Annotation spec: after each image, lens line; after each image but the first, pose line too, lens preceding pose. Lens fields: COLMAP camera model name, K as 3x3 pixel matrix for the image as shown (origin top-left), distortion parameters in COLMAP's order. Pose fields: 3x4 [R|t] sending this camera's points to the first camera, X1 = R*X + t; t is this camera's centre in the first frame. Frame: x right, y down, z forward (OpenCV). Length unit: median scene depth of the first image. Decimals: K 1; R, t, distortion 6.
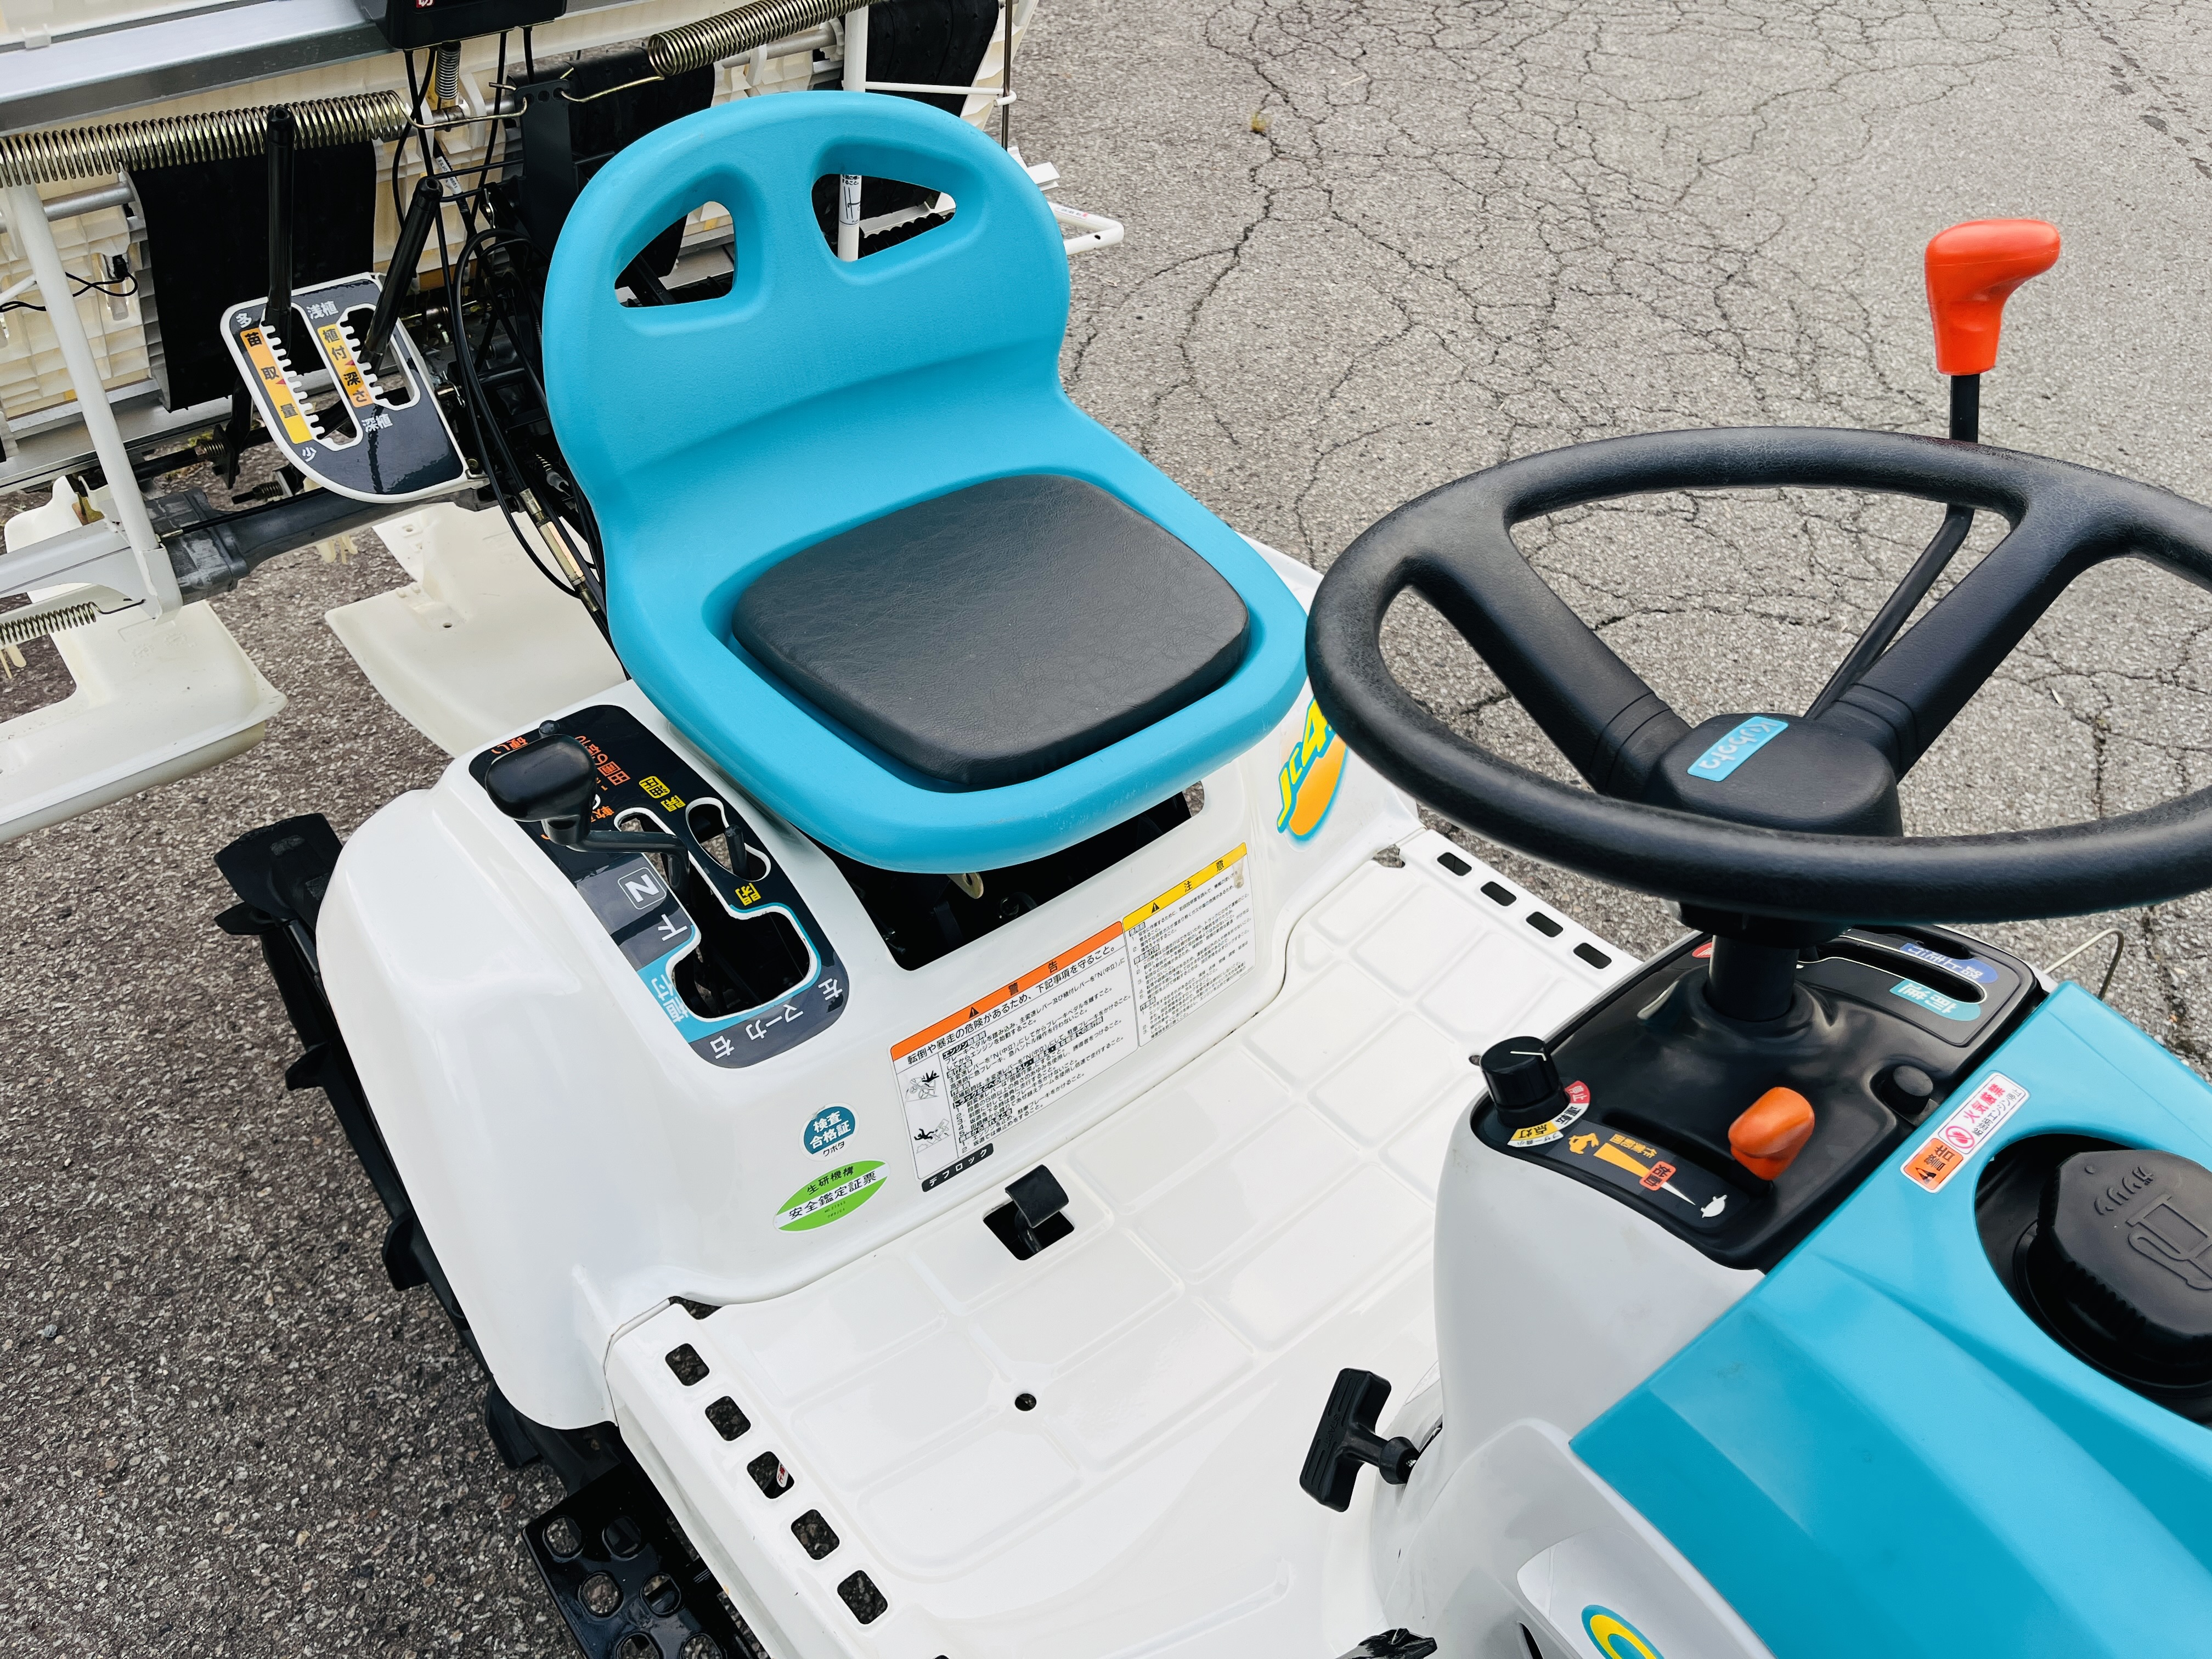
lens RADIAL K [[1650.5, 0, 1115.6], [0, 1650.5, 785.4], [0, 0, 1]] dist [0.050659, -0.073139]
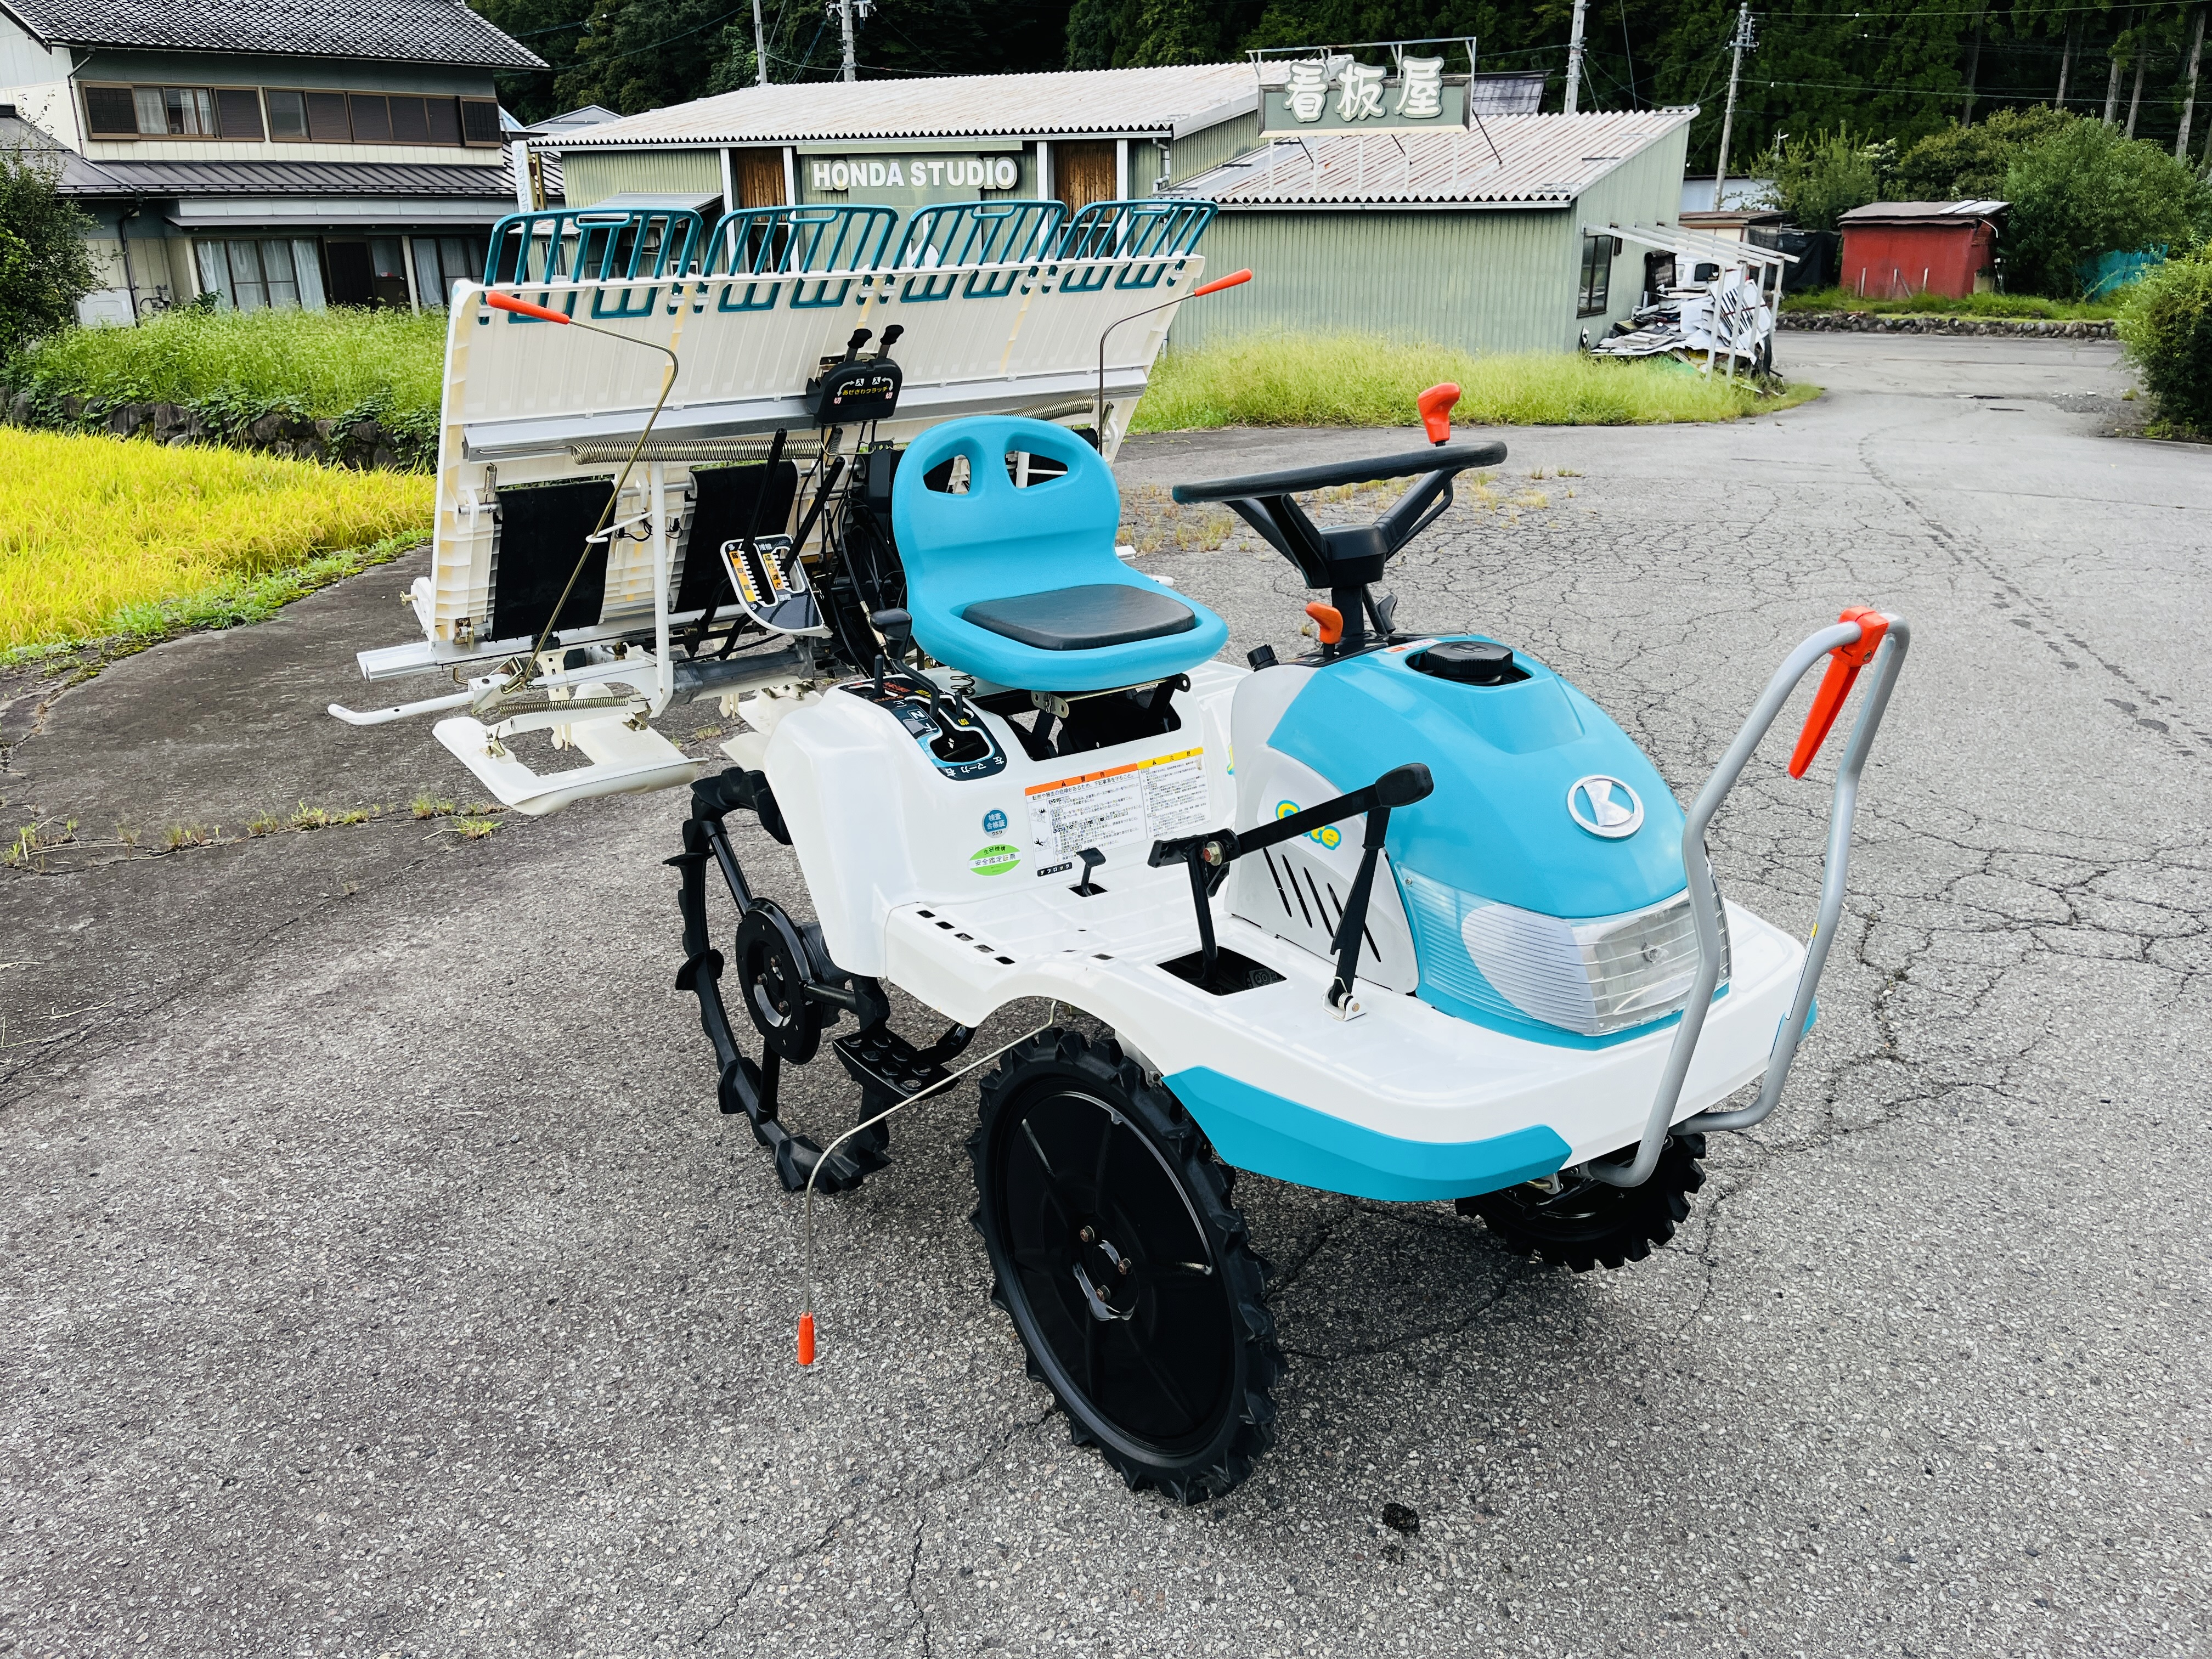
lens RADIAL K [[1650.5, 0, 1102.9], [0, 1650.5, 809.4], [0, 0, 1]] dist [0.050659, -0.073139]
pose [[0.996119, -0.010002, -0.087449, 0.124959], [-0.021312, 0.936554, -0.349874, 0.761345], [0.085400, 0.350380, 0.932706, -0.805037]]
